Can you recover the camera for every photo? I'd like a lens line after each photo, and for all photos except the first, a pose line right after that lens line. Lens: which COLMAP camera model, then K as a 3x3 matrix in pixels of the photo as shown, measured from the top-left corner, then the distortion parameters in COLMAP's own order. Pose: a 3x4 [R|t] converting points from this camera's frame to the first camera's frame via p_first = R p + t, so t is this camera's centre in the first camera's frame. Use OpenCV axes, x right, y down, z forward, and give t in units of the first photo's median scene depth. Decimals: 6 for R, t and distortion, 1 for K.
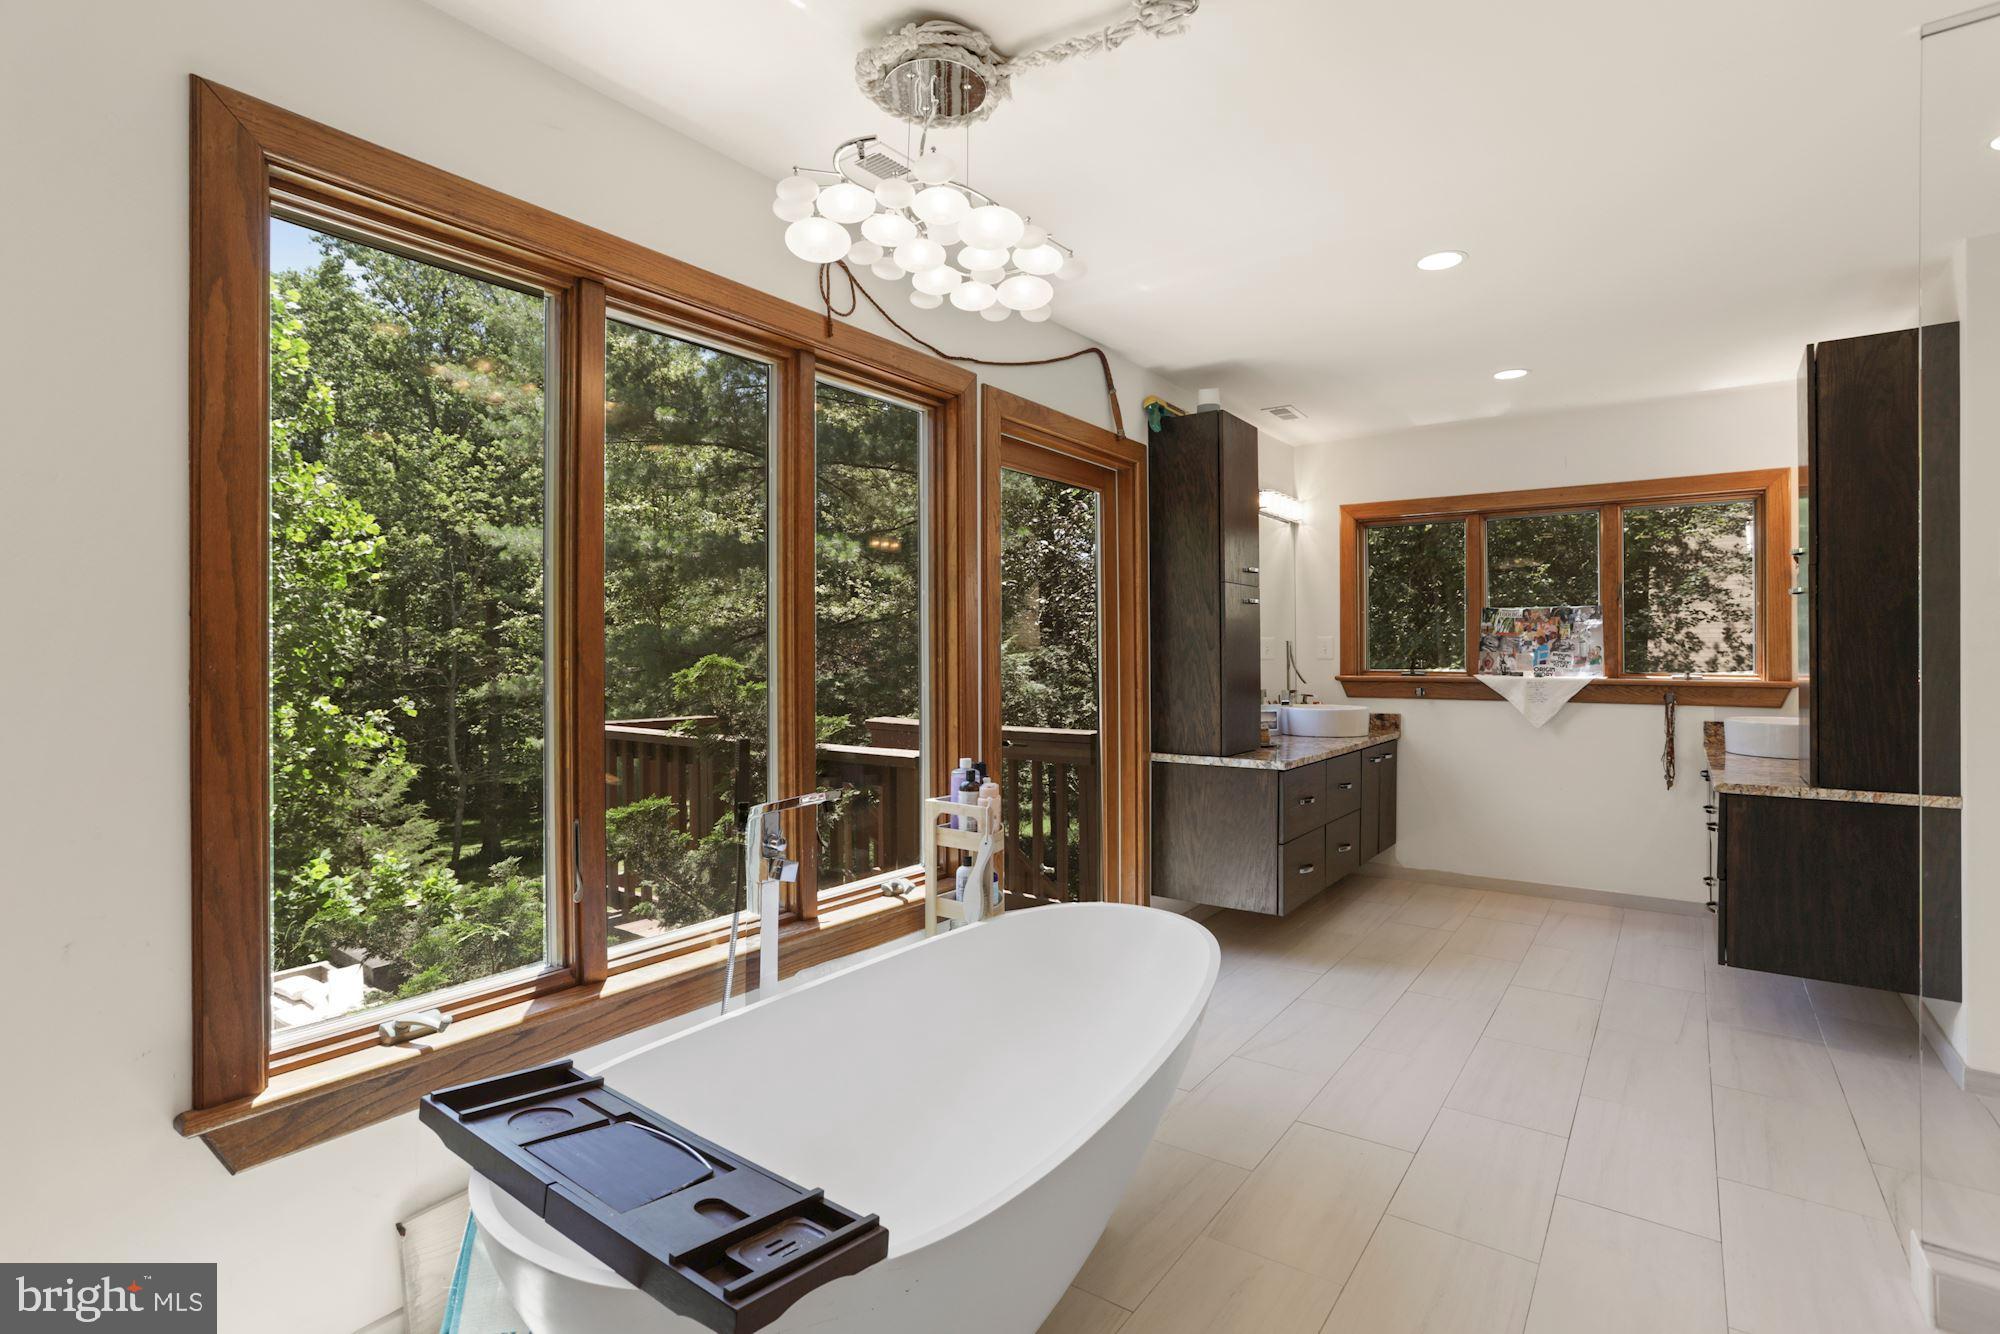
lens RADIAL K [[962.1, 0, 1002.4], [0, 962.1, 657.9], [0, 0, 1]] dist [-0.022868, 0.004090]
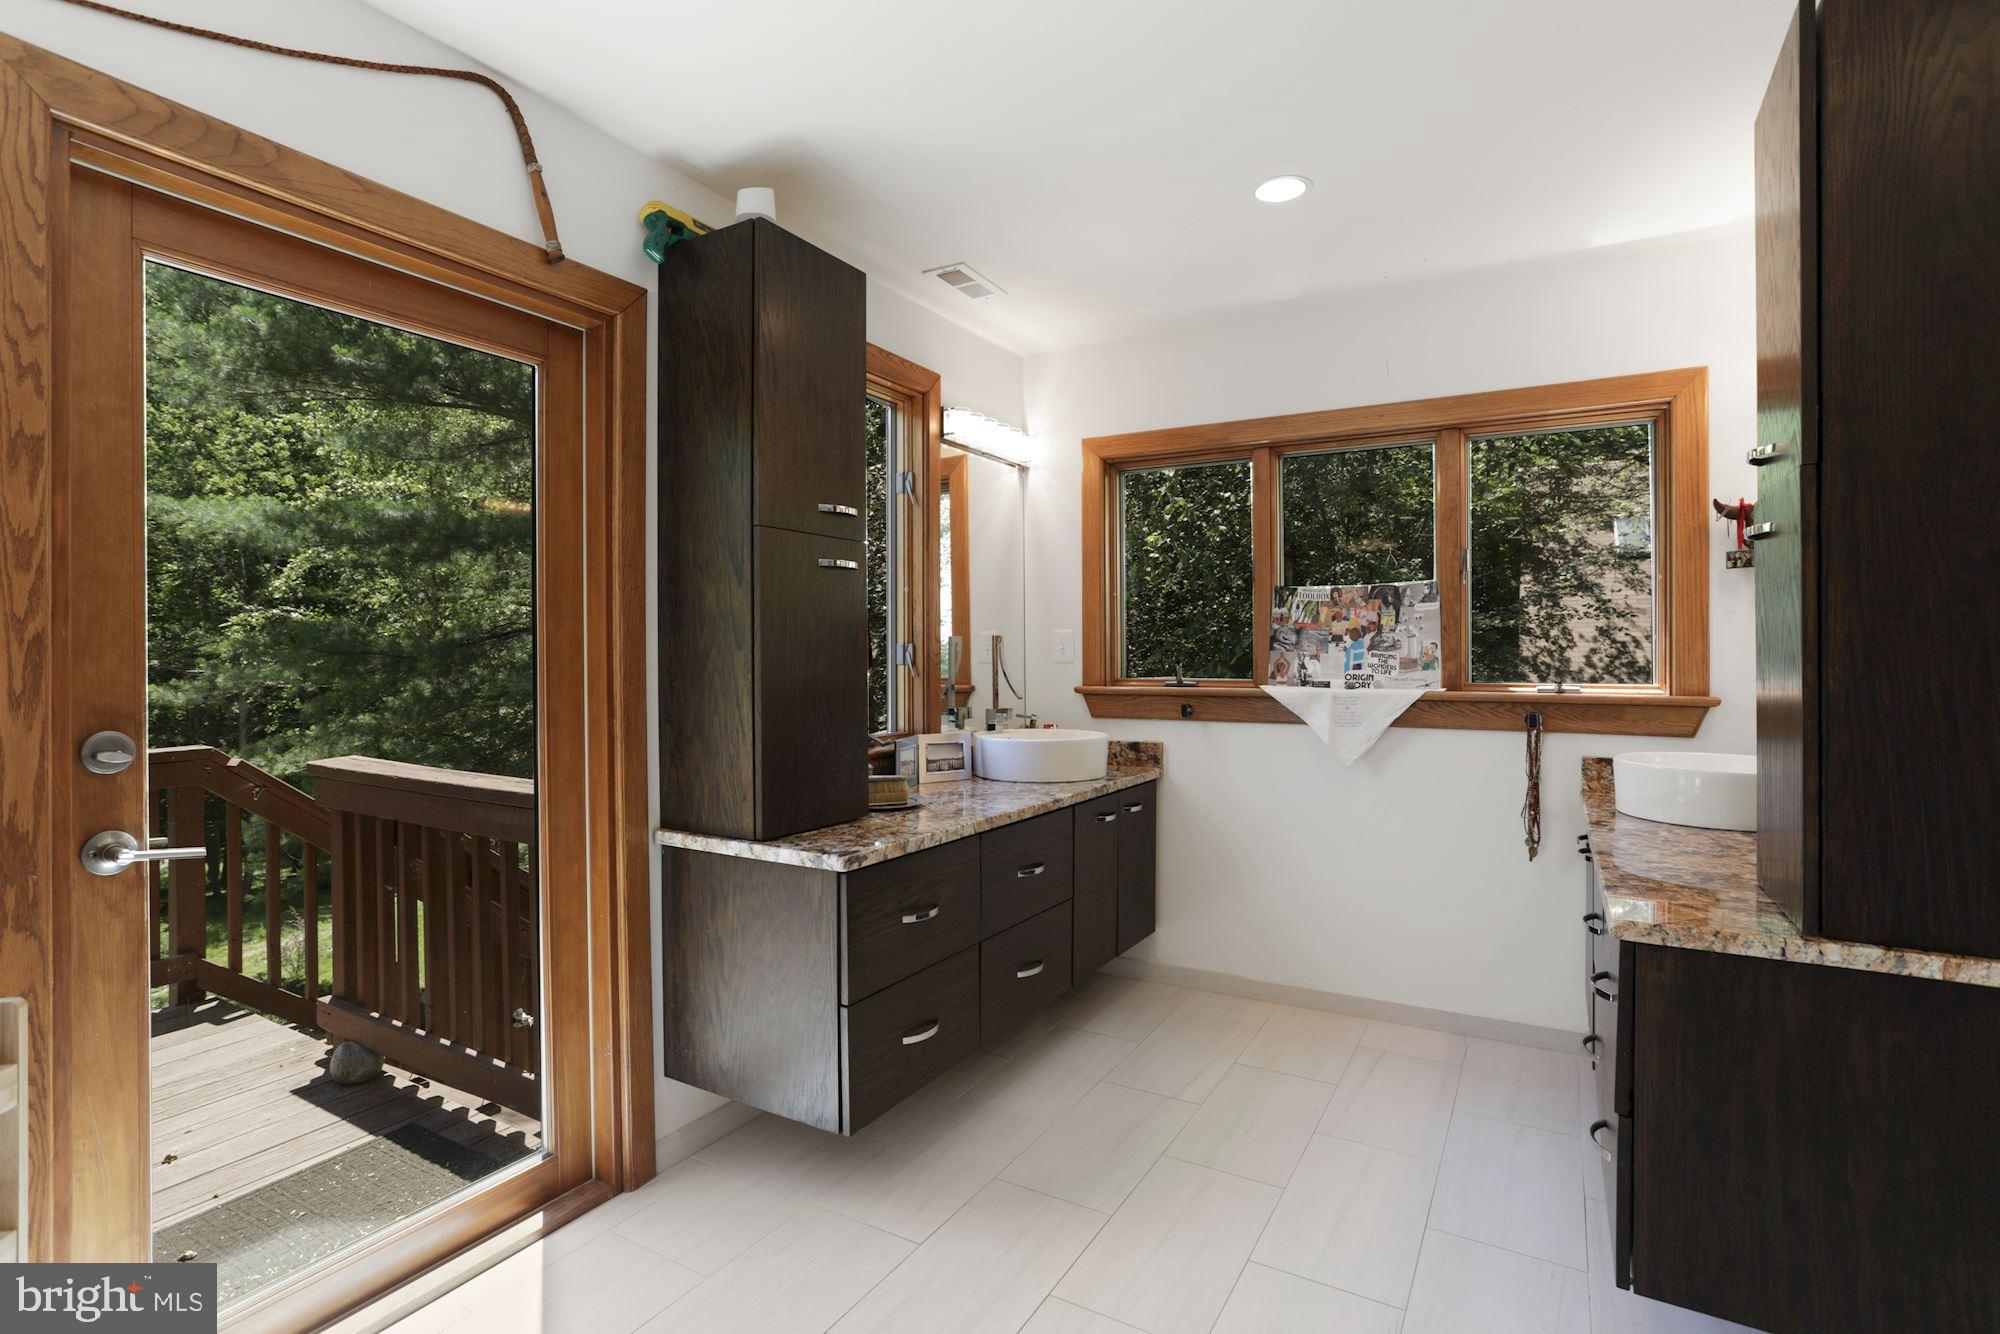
lens RADIAL K [[962.1, 0, 993.7], [0, 962.1, 664.7], [0, 0, 1]] dist [-0.022868, 0.004090]
pose [[0.996070, -0.003578, 0.088498, 0.258097], [0.002914, 0.999967, 0.007628, -0.002750], [-0.088522, -0.007340, 0.996047, 0.358156]]
